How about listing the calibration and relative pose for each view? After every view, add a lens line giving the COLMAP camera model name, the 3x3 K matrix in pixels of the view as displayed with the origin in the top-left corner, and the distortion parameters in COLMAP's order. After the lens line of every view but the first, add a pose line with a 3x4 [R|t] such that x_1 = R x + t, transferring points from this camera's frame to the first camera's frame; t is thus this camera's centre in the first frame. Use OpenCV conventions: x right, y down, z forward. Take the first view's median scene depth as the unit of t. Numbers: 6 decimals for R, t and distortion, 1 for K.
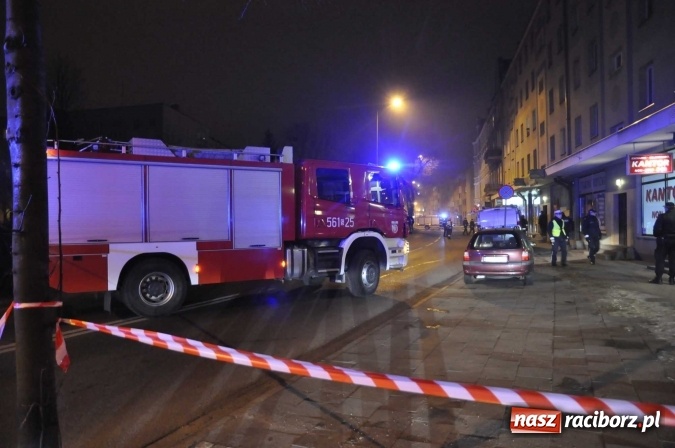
lens RADIAL K [[473.3, 0, 332.3], [0, 473.3, 221.9], [0, 0, 1]] dist [-0.089388, 0.036909]
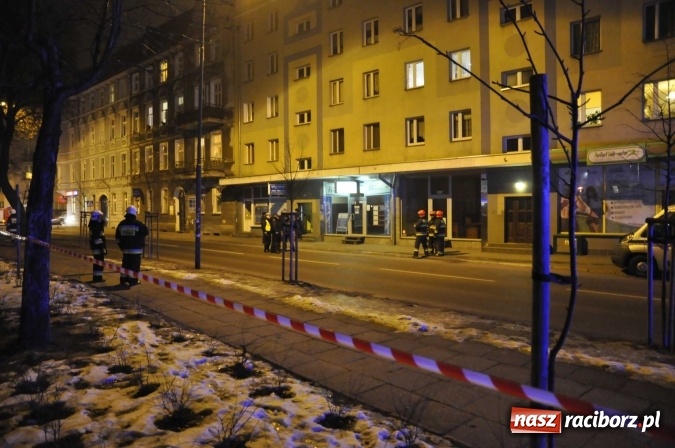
lens RADIAL K [[463.4, 0, 335.8], [0, 463.4, 220.6], [0, 0, 1]] dist [-0.091955, 0.046802]
pose [[0.473304, -0.006217, 0.880877, -0.557547], [-0.002605, 0.999961, 0.008457, -0.014140], [-0.880895, -0.006298, 0.473269, 2.212561]]
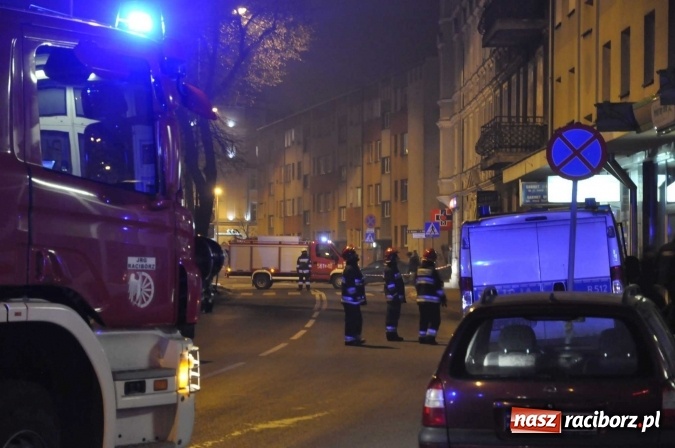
lens RADIAL K [[1801.5, 0, 337.4], [0, 1801.5, 227.1], [0, 0, 1]] dist [0.407872, 0.000000]
pose [[0.970872, 0.020122, 0.238754, 0.010331], [-0.015797, 0.999675, -0.020012, 0.000105], [-0.239079, 0.015657, 0.970874, 0.092685]]
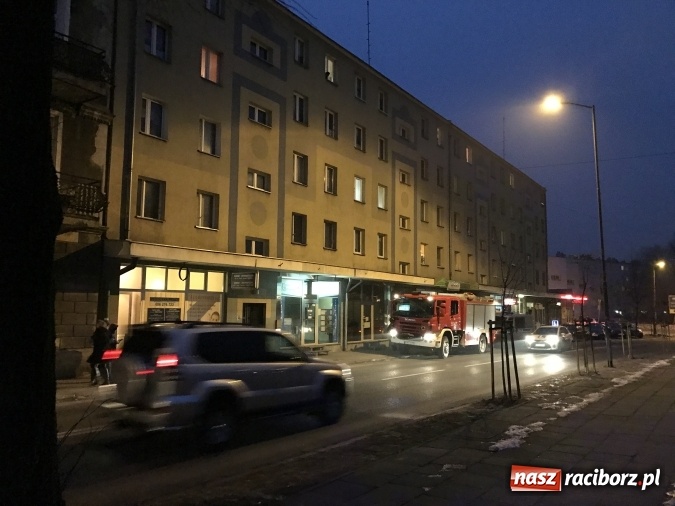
lens RADIAL K [[542.7, 0, 340.3], [0, 542.7, 250.1], [0, 0, 1]] dist [0.047805, -0.043219]
pose [[-0.927094, 0.028590, 0.373737, 0.398091], [-0.012740, 0.994107, -0.107650, -0.065921], [-0.374613, -0.104563, -0.921266, 4.937553]]
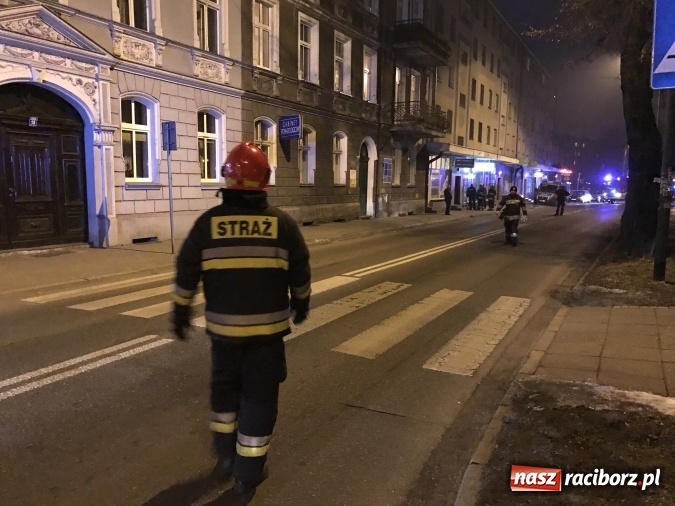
lens RADIAL K [[550.3, 0, 335.8], [0, 550.3, 252.7], [0, 0, 1]] dist [0.028866, -0.018435]
pose [[-0.966391, -0.034335, 0.254773, 1.189772], [-0.002862, 0.992416, 0.122888, -0.034941], [-0.257061, 0.118029, -0.959161, 6.520748]]
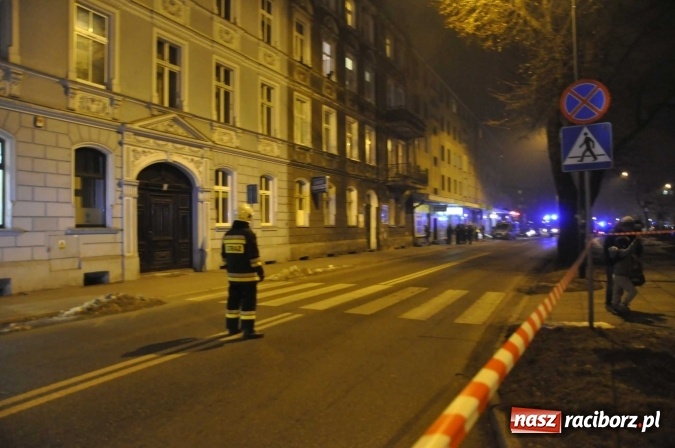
lens RADIAL K [[463.4, 0, 332.6], [0, 463.4, 225.6], [0, 0, 1]] dist [-0.091955, 0.046802]
pose [[-0.969762, 0.015156, 0.243582, 1.233998], [0.014921, 0.999885, -0.002808, -0.030649], [-0.243596, 0.000912, -0.969876, 6.745574]]
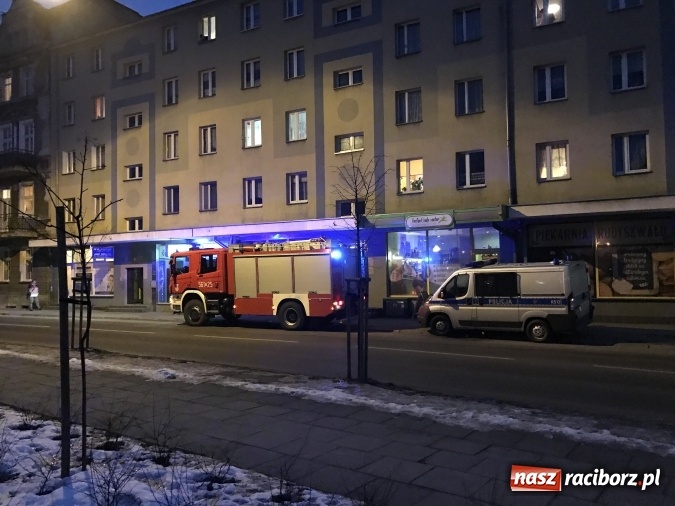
lens RADIAL K [[542.7, 0, 334.7], [0, 542.7, 249.9], [0, 0, 1]] dist [0.047805, -0.043219]
pose [[0.256854, 0.053468, 0.964970, -0.689774], [0.009920, 0.998270, -0.057954, -0.014159], [-0.966399, 0.024458, 0.255880, 1.984338]]
